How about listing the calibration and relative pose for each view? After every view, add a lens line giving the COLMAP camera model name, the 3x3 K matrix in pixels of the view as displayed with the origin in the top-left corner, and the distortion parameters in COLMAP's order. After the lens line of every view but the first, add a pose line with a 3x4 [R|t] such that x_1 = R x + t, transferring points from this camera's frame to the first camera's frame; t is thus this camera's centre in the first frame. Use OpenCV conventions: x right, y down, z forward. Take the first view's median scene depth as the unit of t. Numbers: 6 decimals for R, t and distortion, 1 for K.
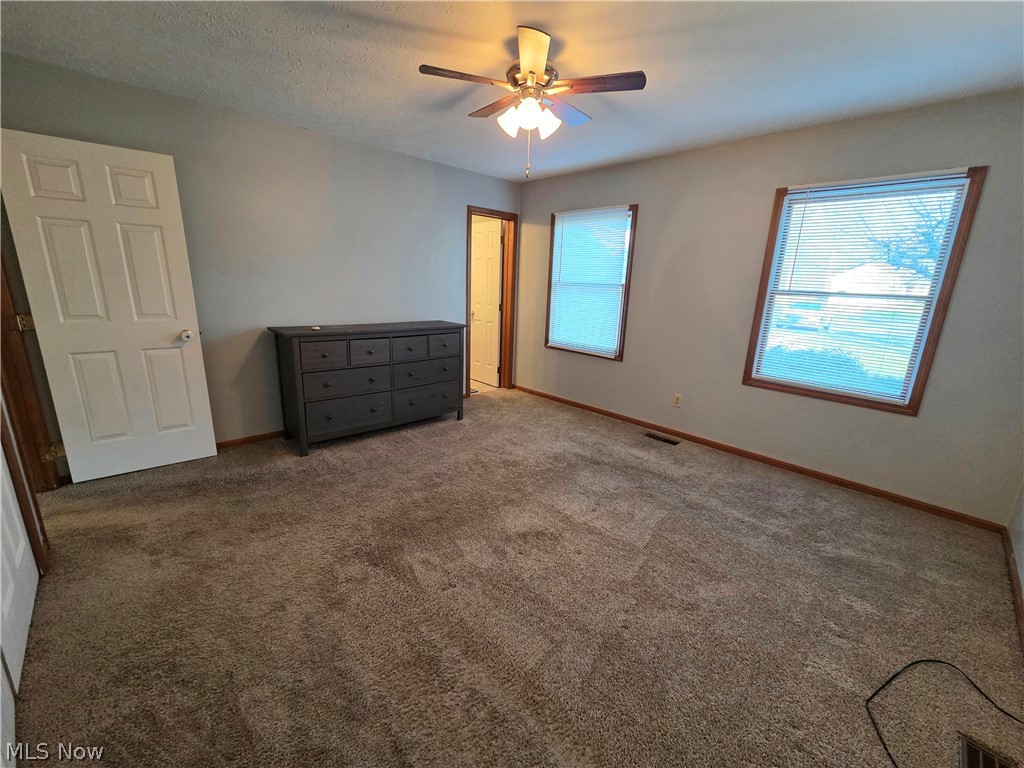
lens RADIAL K [[414.9, 0, 508.9], [0, 414.9, 384.2], [0, 0, 1]] dist [-0.000001, -0.000544]
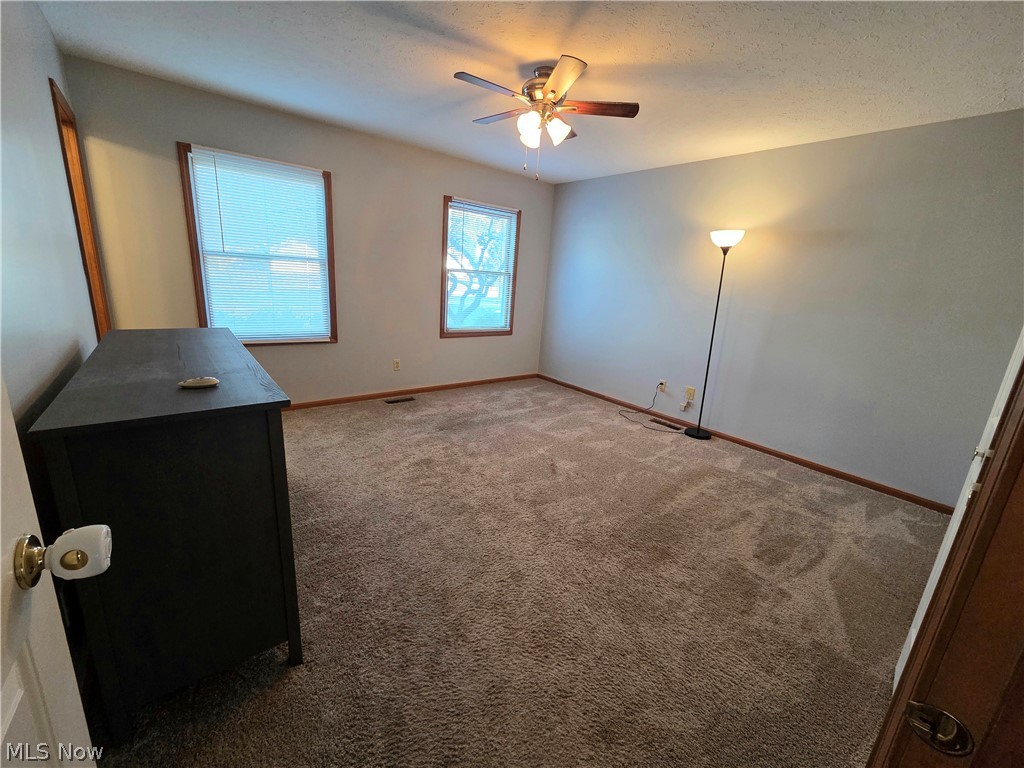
lens RADIAL K [[414.9, 0, 508.9], [0, 414.9, 384.2], [0, 0, 1]] dist [-0.000001, -0.000544]
pose [[0.090006, -0.285106, 0.954261, -0.781405], [0.181886, 0.946741, 0.265703, -0.182531], [-0.979192, 0.149652, 0.137070, 0.632045]]
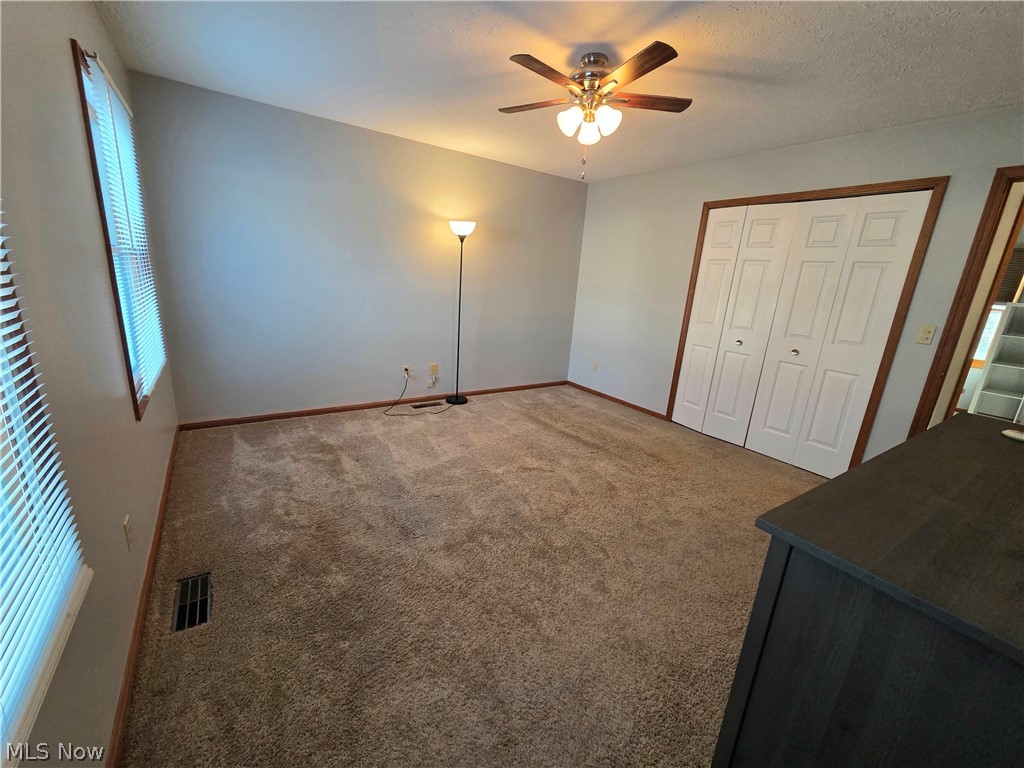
lens RADIAL K [[414.9, 0, 508.9], [0, 414.9, 384.2], [0, 0, 1]] dist [-0.000001, -0.000544]
pose [[-0.979041, -0.148785, 0.139074, 0.009282], [-0.062674, 0.869829, 0.489355, -0.353548], [-0.193779, 0.470383, -0.860924, 1.393941]]
